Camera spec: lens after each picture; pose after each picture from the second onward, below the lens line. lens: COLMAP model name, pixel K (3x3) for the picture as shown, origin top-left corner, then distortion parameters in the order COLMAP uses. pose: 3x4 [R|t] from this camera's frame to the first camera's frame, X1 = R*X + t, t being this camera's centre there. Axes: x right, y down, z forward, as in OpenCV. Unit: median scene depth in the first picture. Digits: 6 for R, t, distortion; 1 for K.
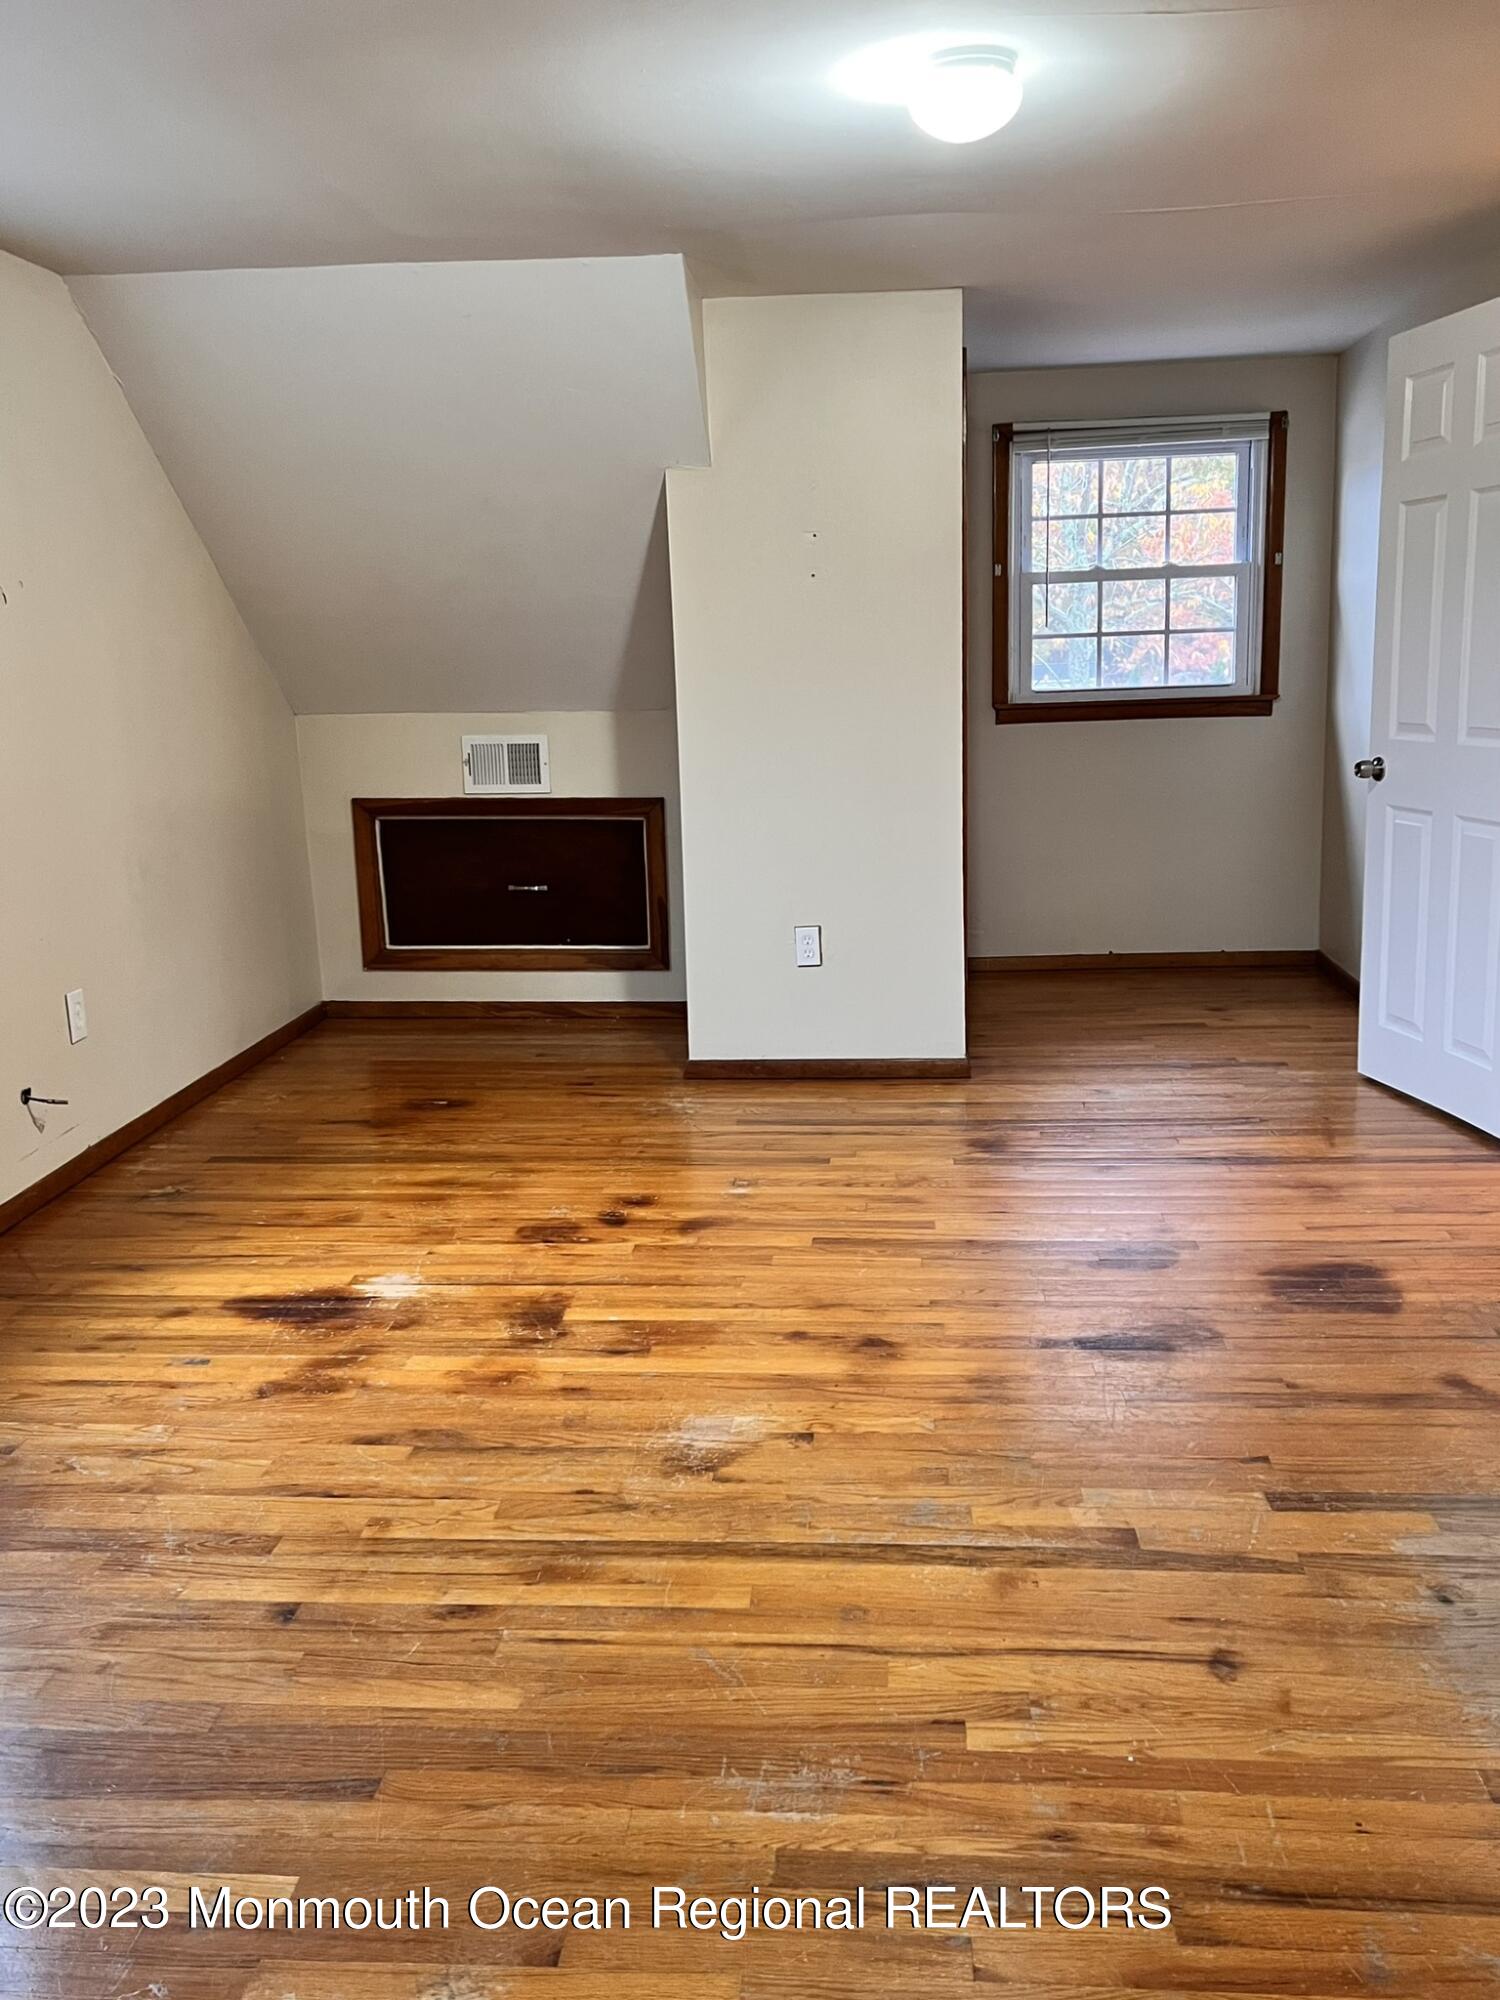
lens RADIAL K [[1674.0, 0, 750.0], [0, 1674.0, 1000.0], [0, 0, 1]] dist [0.069204, -0.006501]
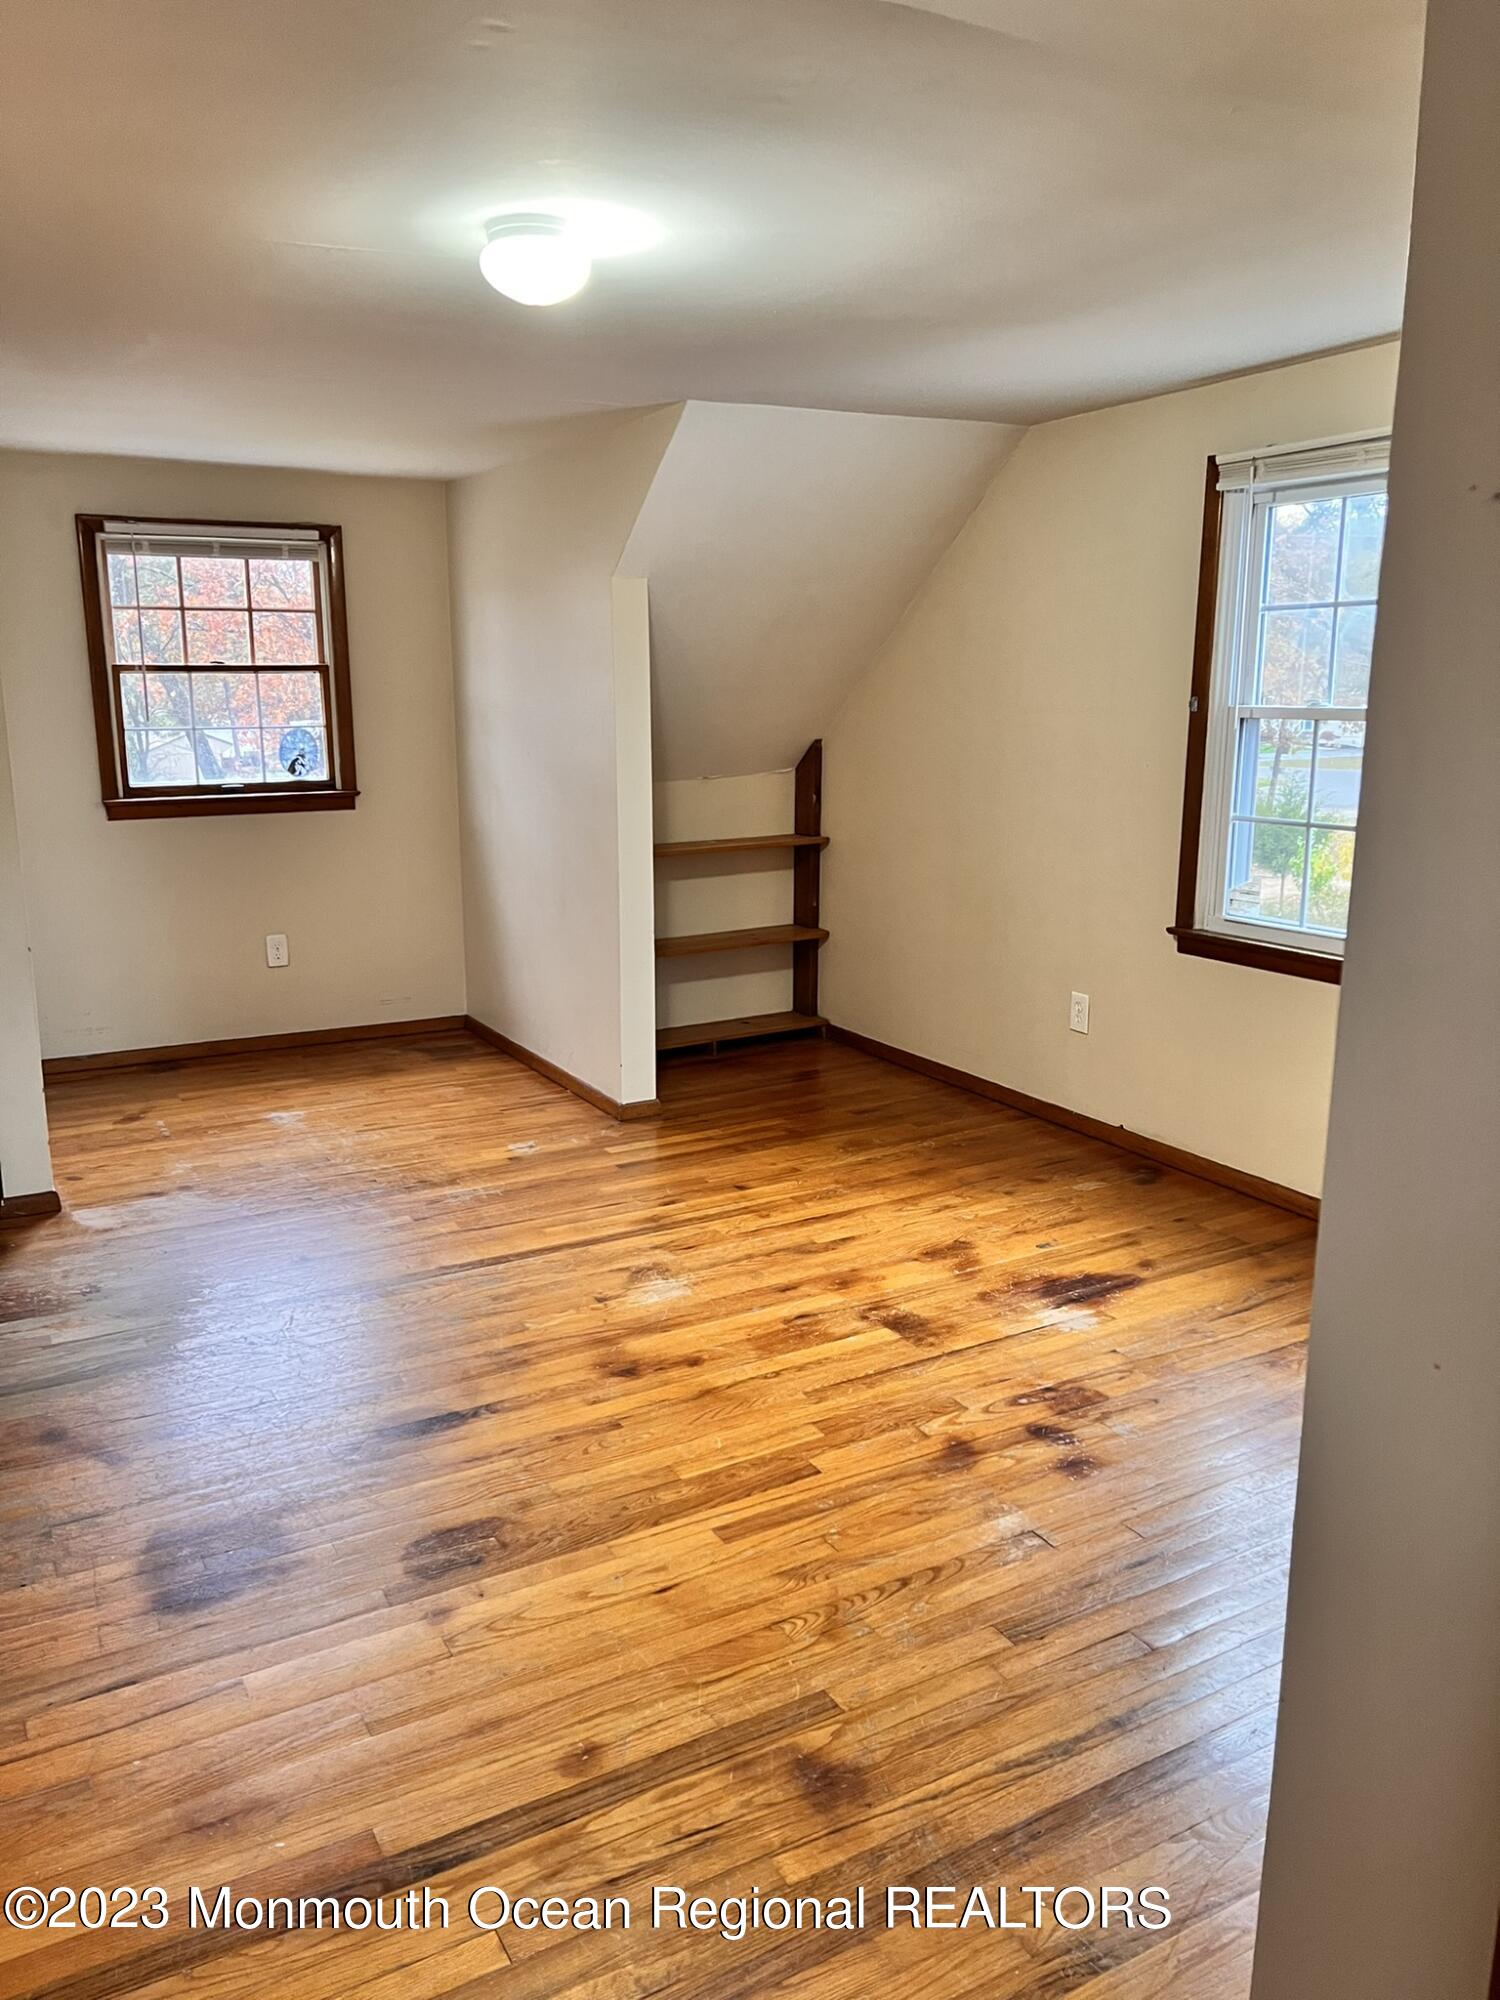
lens RADIAL K [[1514.0, 0, 745.1], [0, 1514.0, 990.2], [0, 0, 1]] dist [0.062095, -0.073540]
pose [[-0.831266, 0.142423, -0.537319, 0.503737], [-0.084595, 0.922949, 0.375512, -0.414648], [0.549400, 0.357605, -0.755168, 1.653828]]
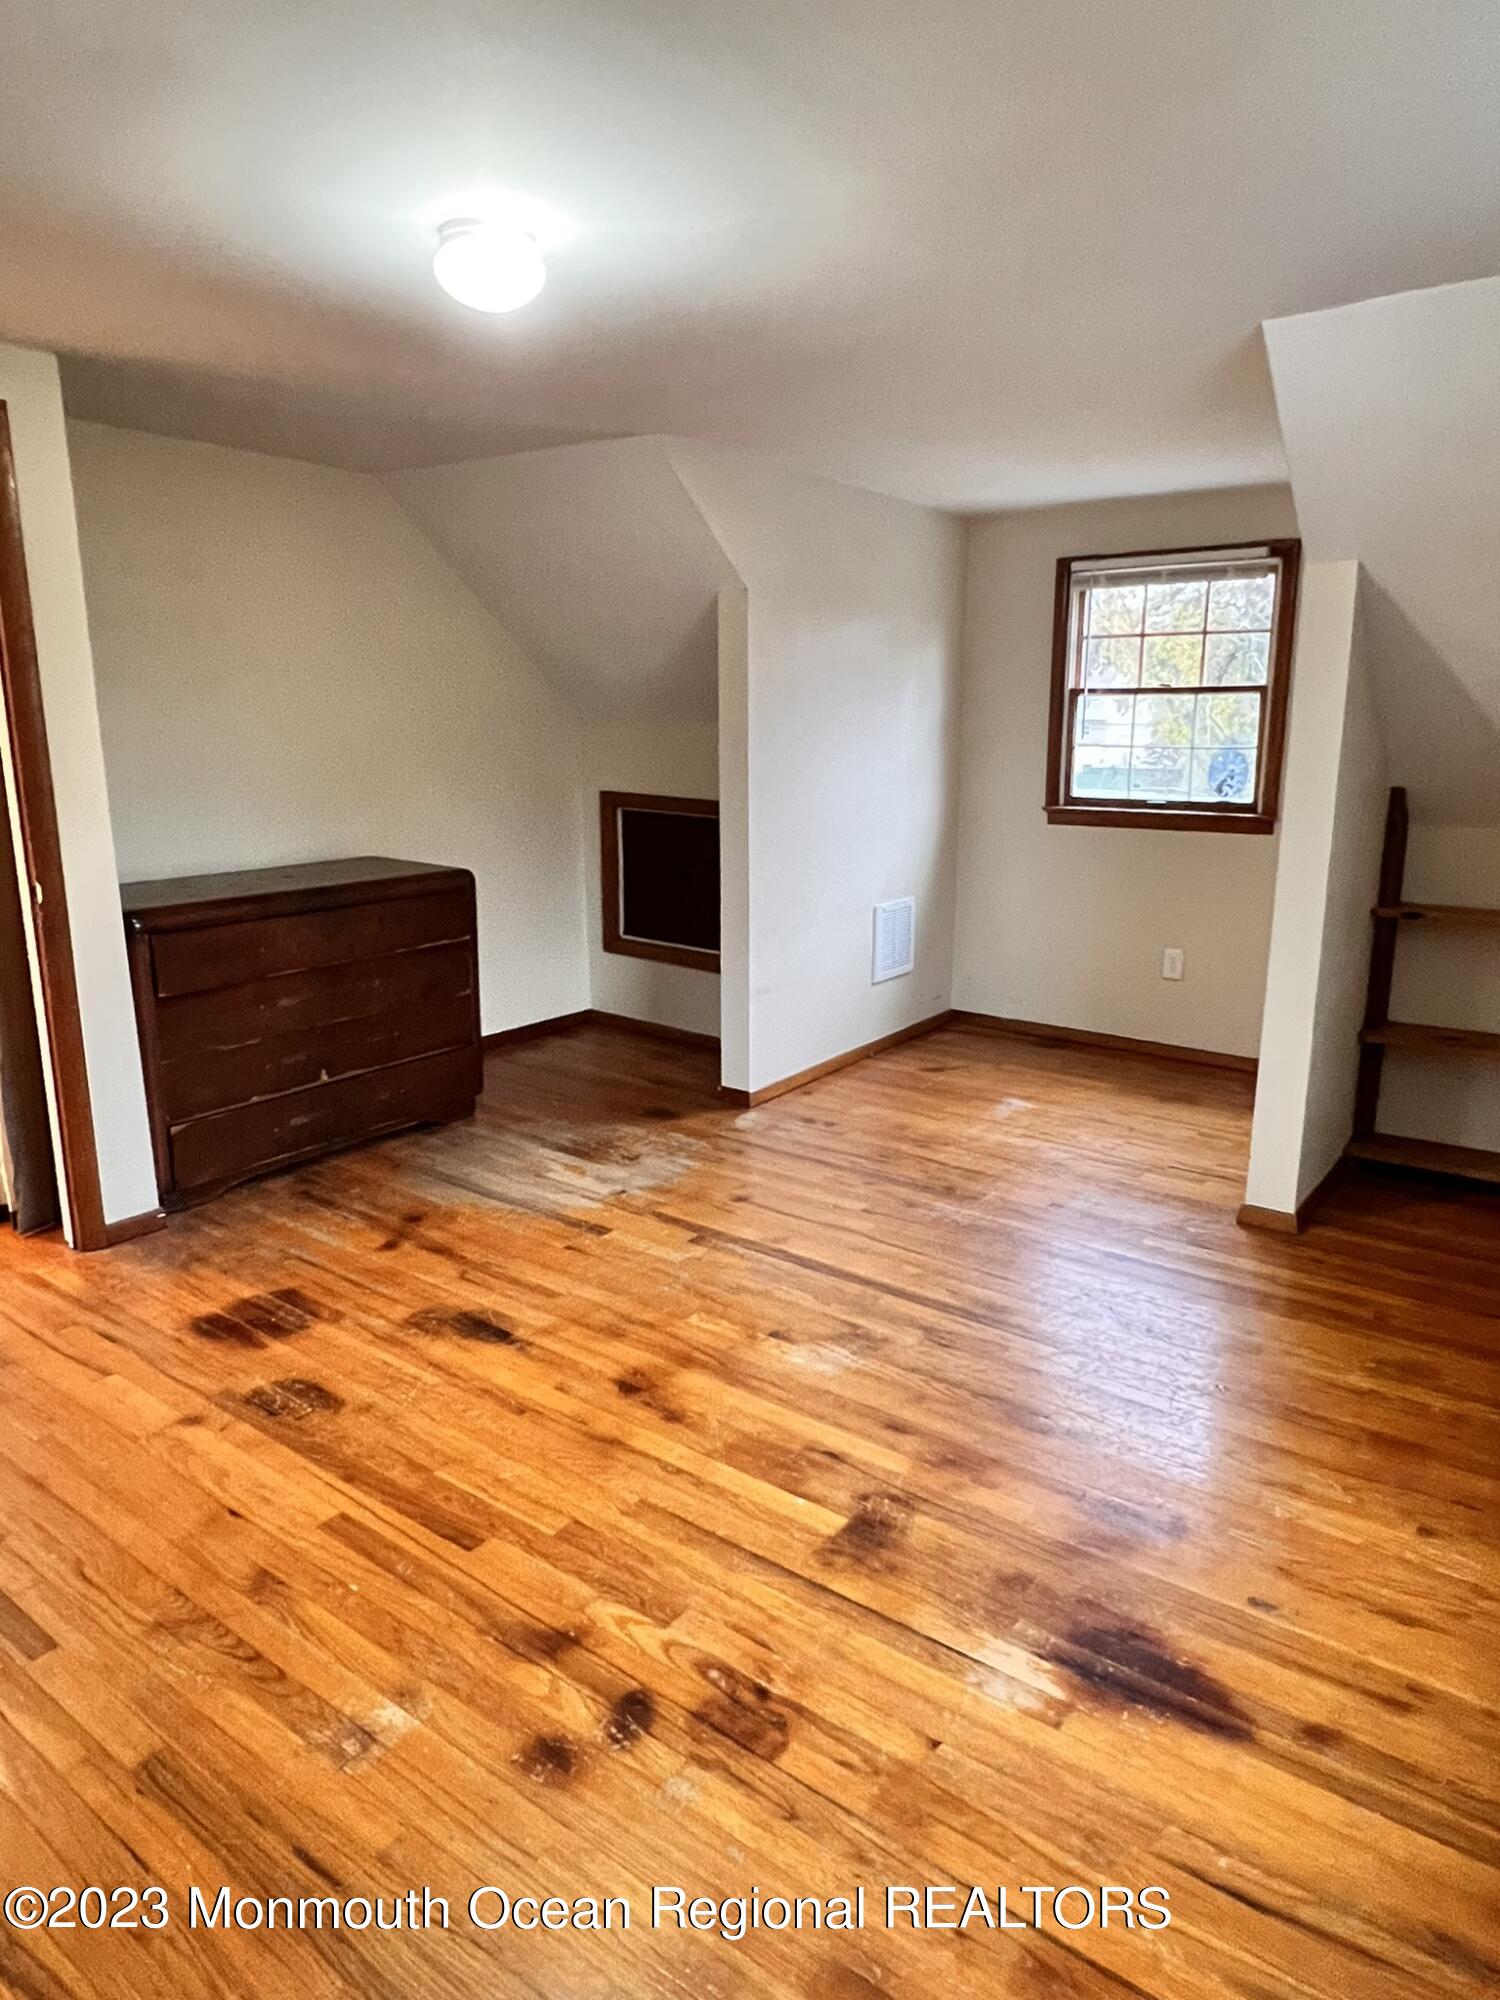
lens RADIAL K [[1249.2, 0, 716.7], [0, 1249.2, 975.6], [0, 0, 1]] dist [0.018668, -0.000478]
pose [[-0.836724, -0.083985, 0.541146, -0.393249], [0.133052, 0.927383, 0.349654, -0.329714], [-0.531215, 0.364565, -0.764789, 1.444400]]
